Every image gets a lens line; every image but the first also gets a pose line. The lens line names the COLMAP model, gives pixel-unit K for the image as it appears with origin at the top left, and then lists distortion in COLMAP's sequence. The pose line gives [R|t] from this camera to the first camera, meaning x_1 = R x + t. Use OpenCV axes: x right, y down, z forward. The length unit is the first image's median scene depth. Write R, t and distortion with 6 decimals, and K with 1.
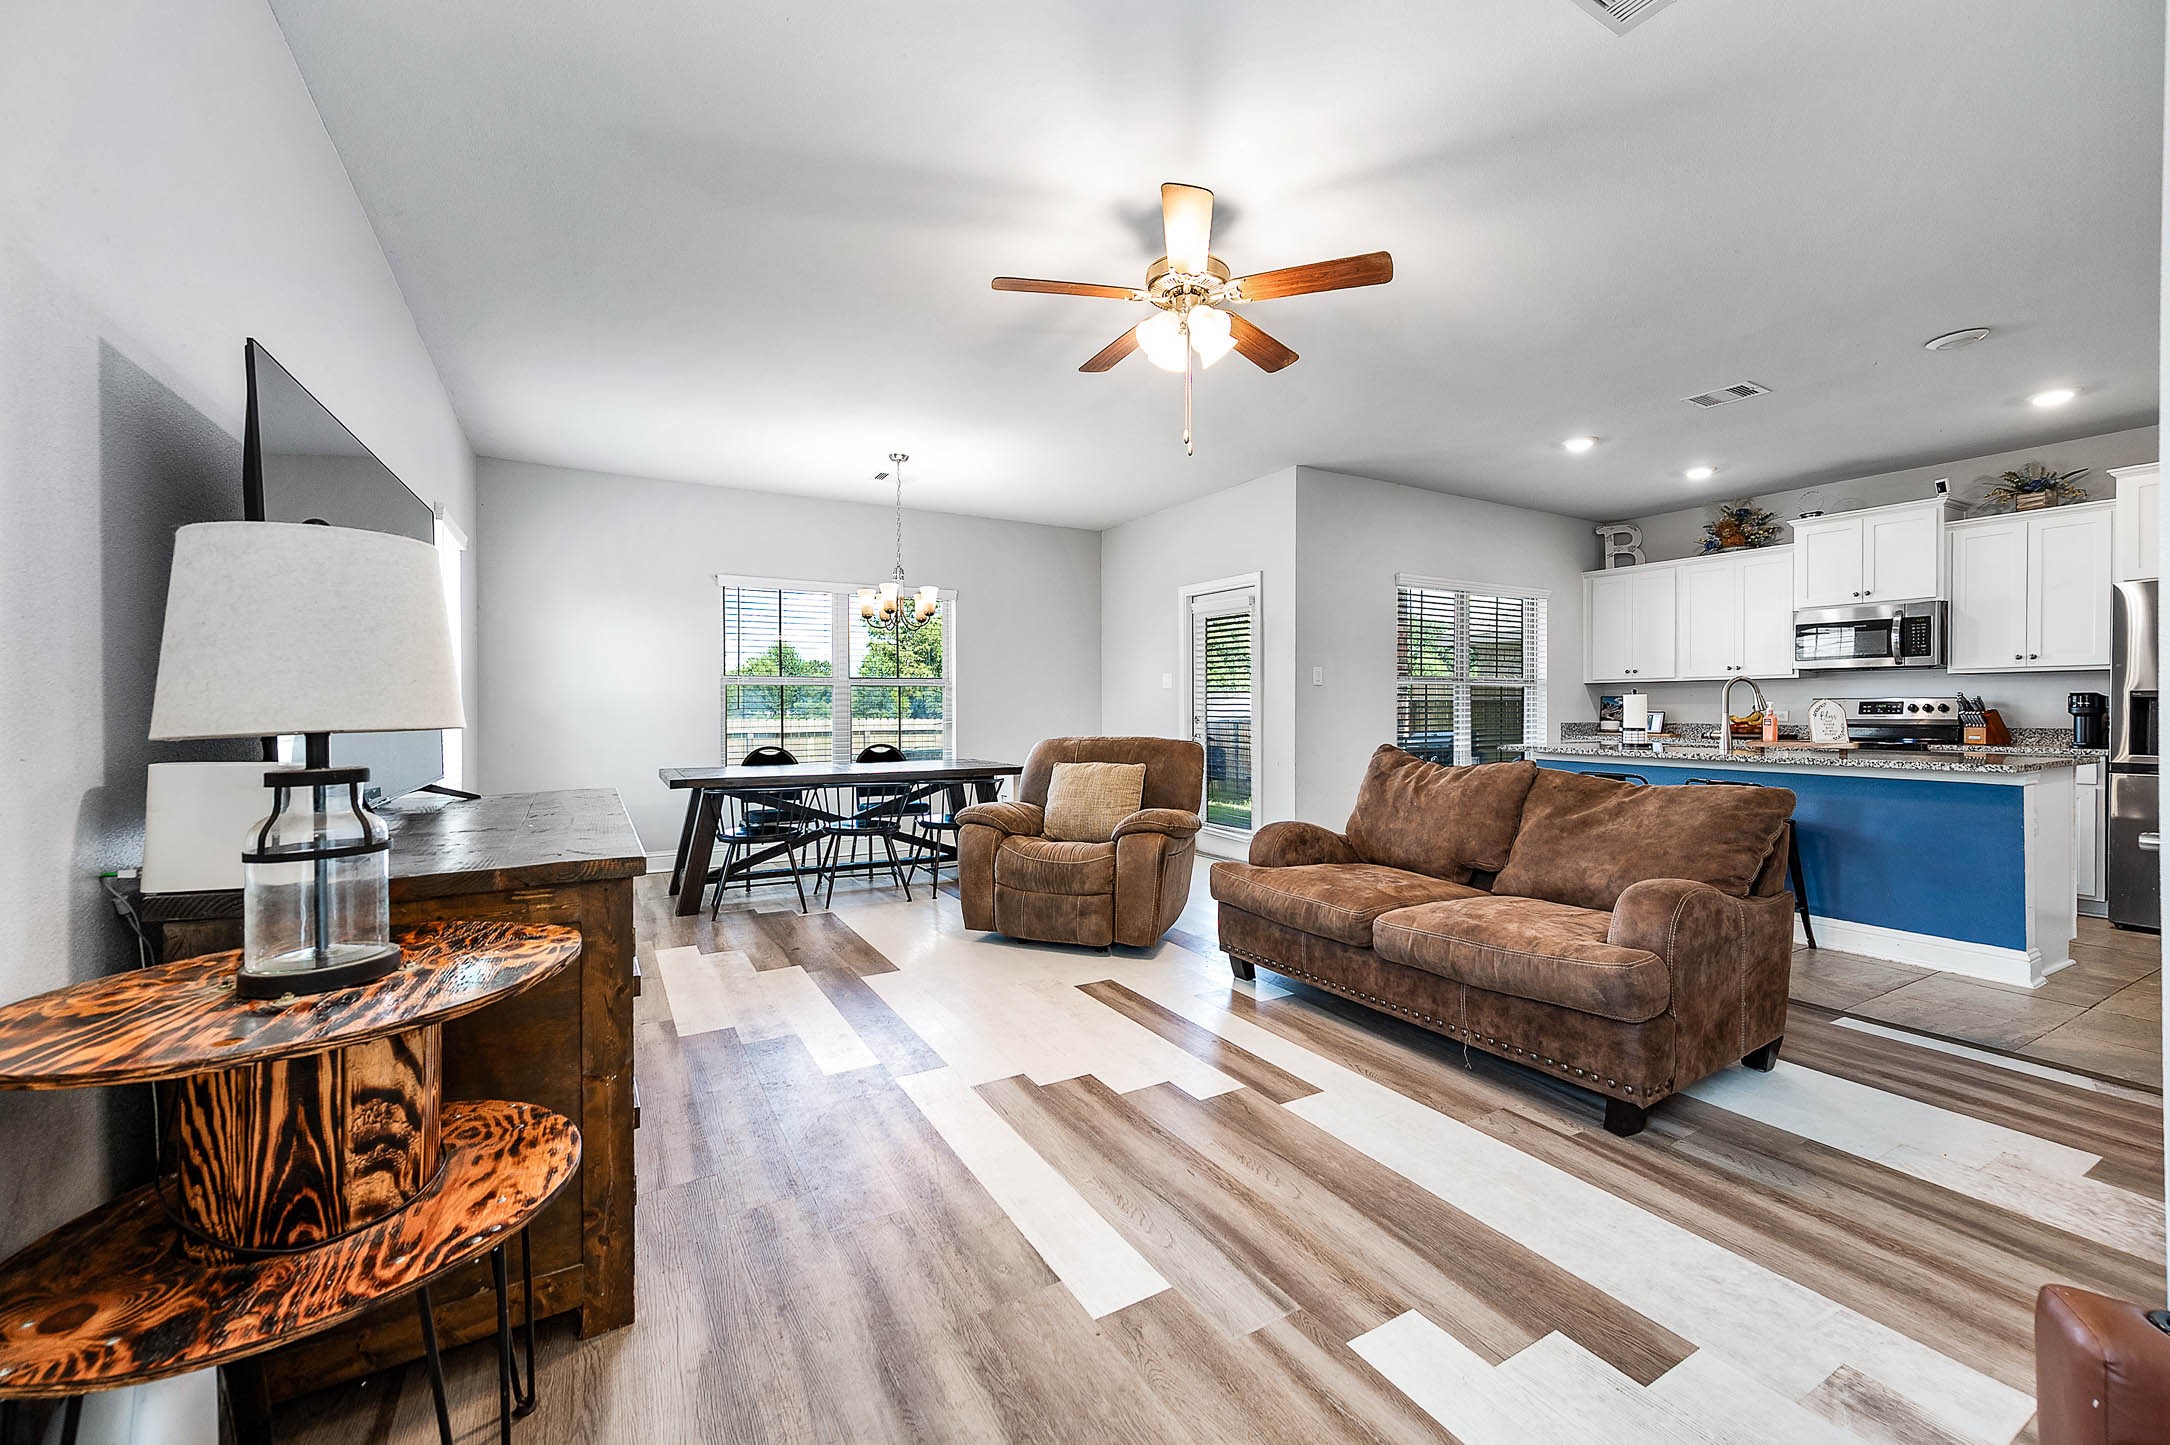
lens RADIAL K [[854.9, 0, 1089.0], [0, 854.9, 711.8], [0, 0, 1]] dist [0.015424, 0.000605]
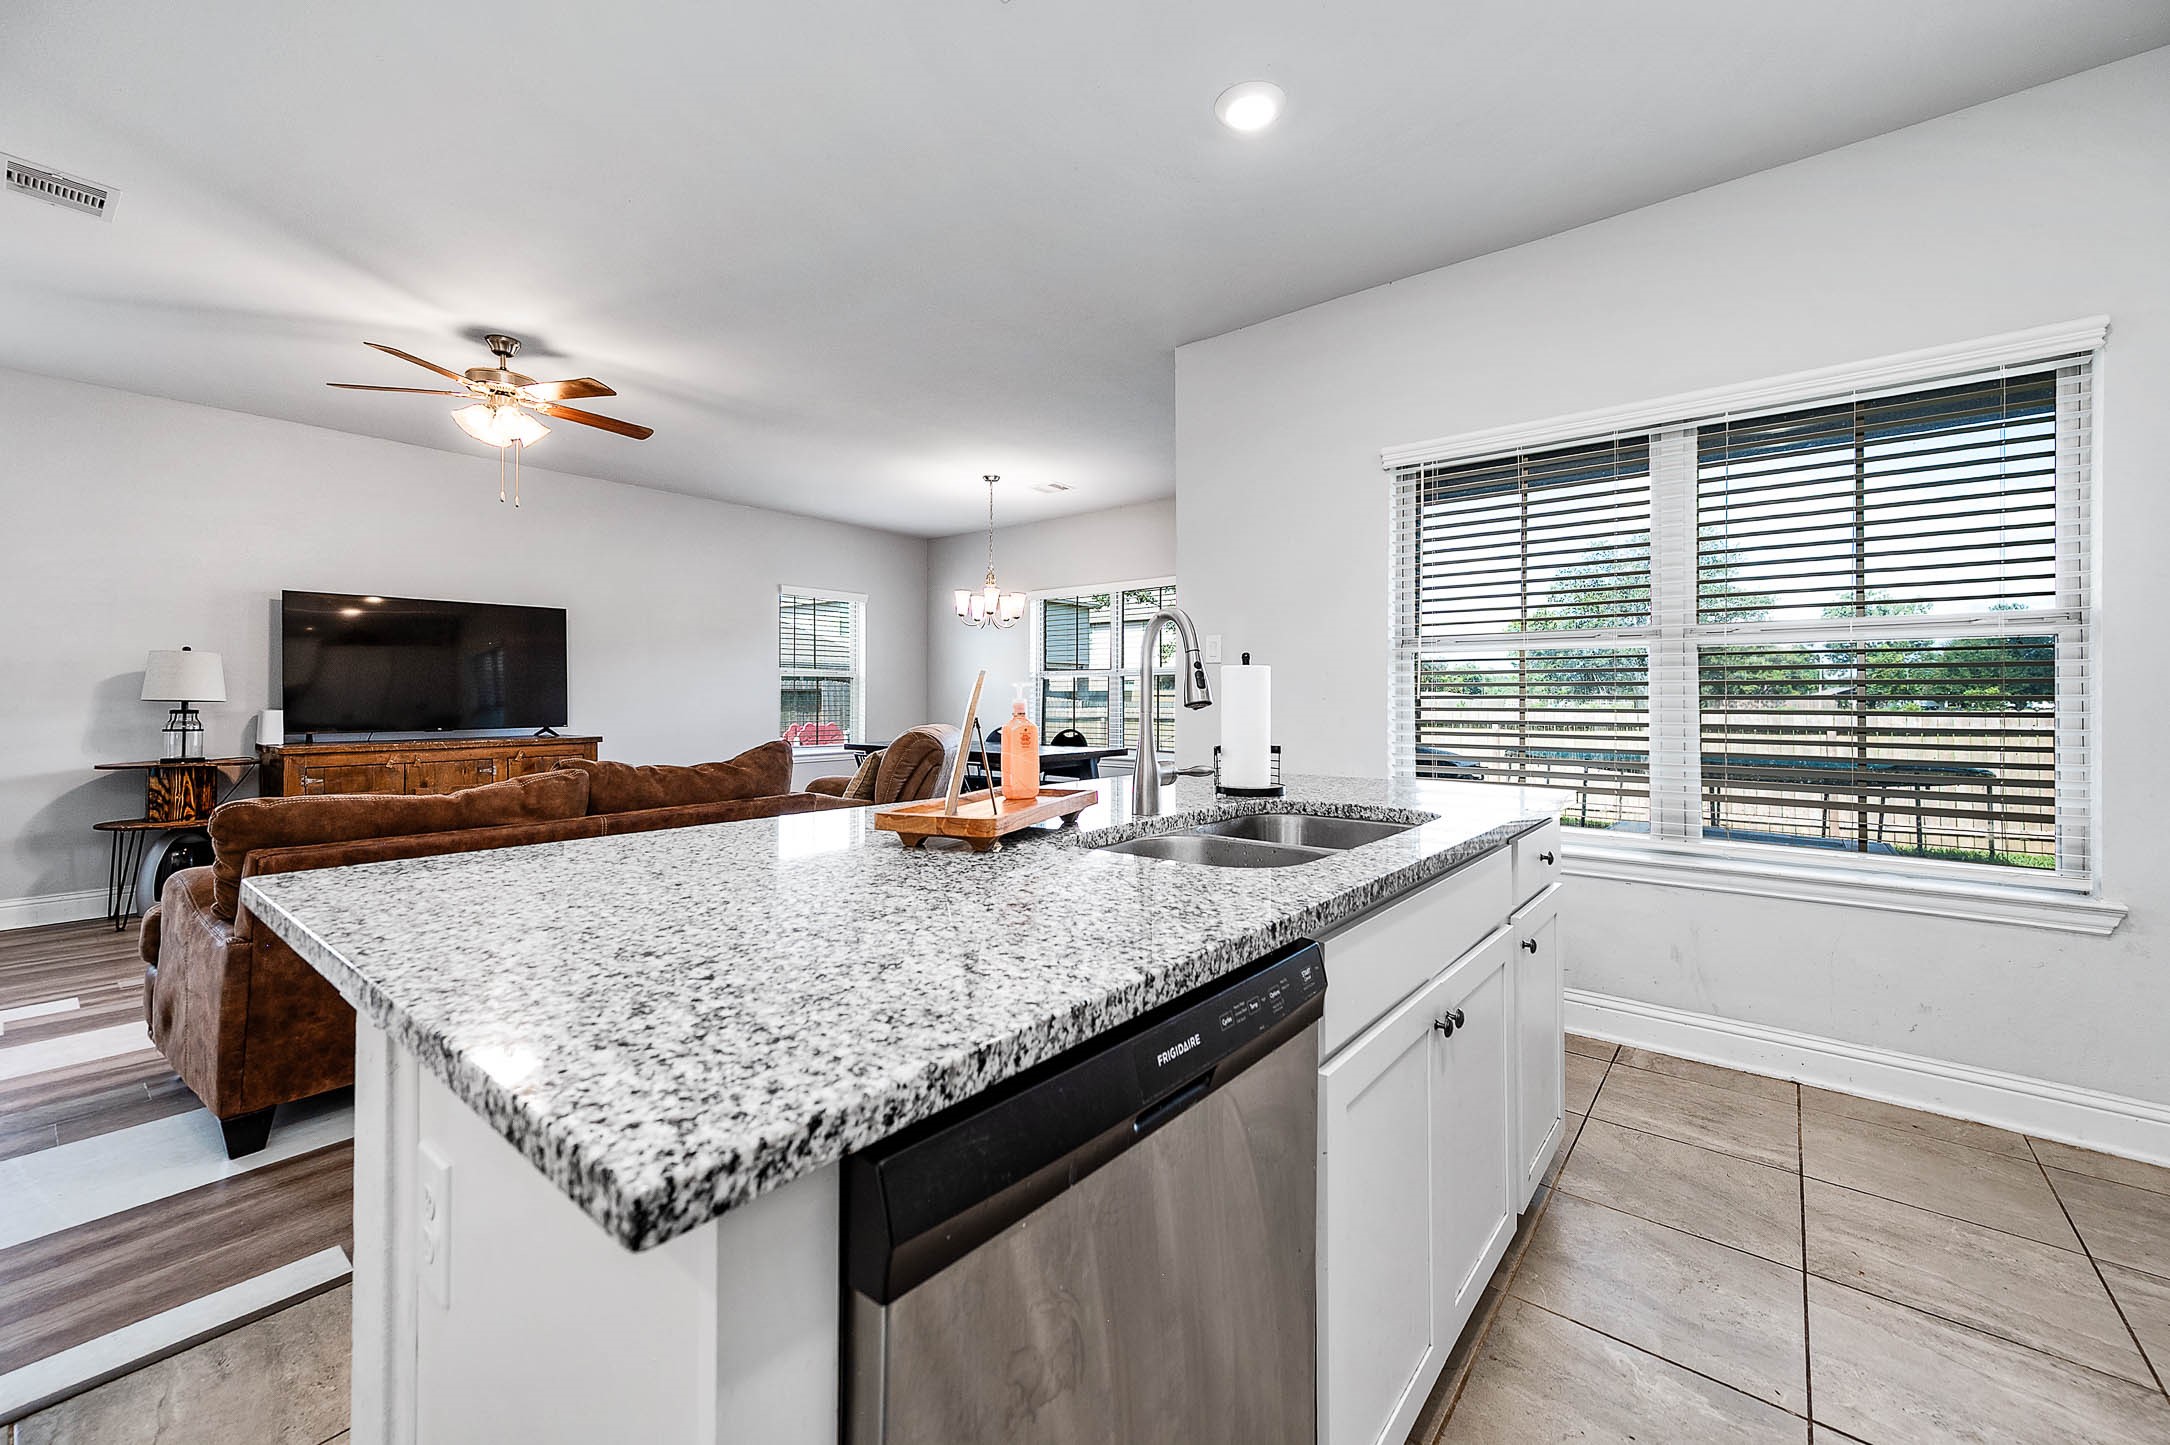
lens RADIAL K [[854.9, 0, 1085.4], [0, 854.9, 690.8], [0, 0, 1]] dist [0.015424, 0.000605]
pose [[0.361556, -0.004708, -0.932338, 0.917908], [-0.007910, 0.999936, -0.008117, -0.004015], [0.932317, 0.010309, 0.361496, 0.726548]]
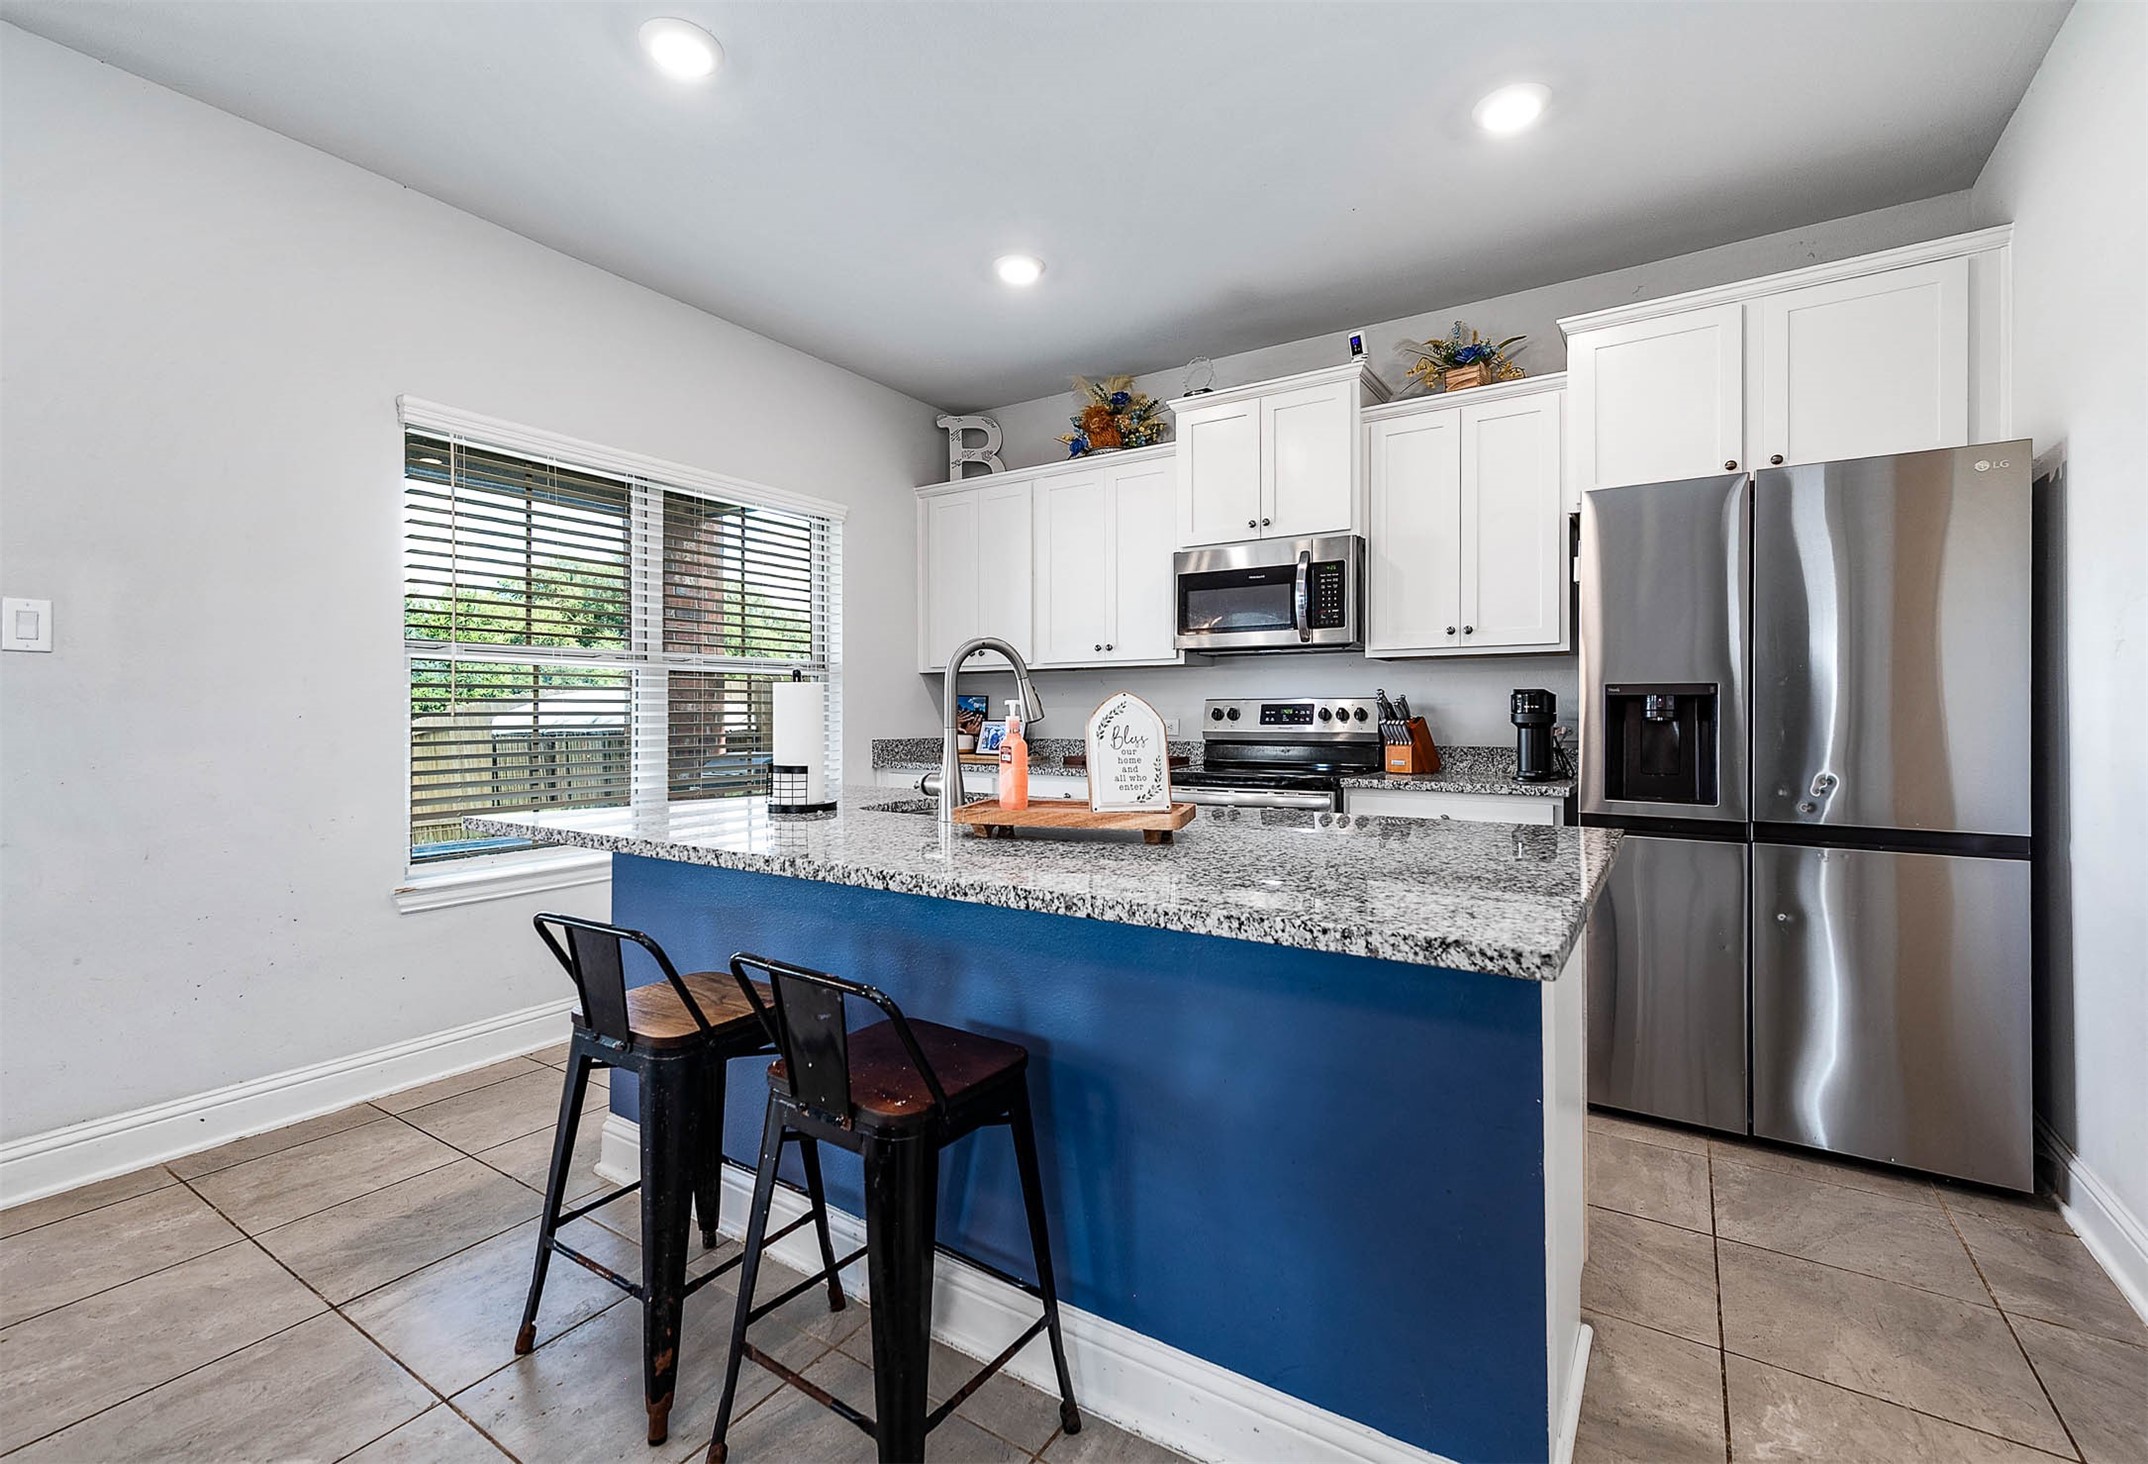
lens RADIAL K [[972.1, 0, 1034.1], [0, 972.1, 709.0], [0, 0, 1]] dist [0.027709, 0.000070]
pose [[0.902028, 0.000747, 0.431678, 0.490343], [0.003195, 0.999960, -0.008405, -0.003287], [-0.431667, 0.008961, 0.901989, 0.490047]]
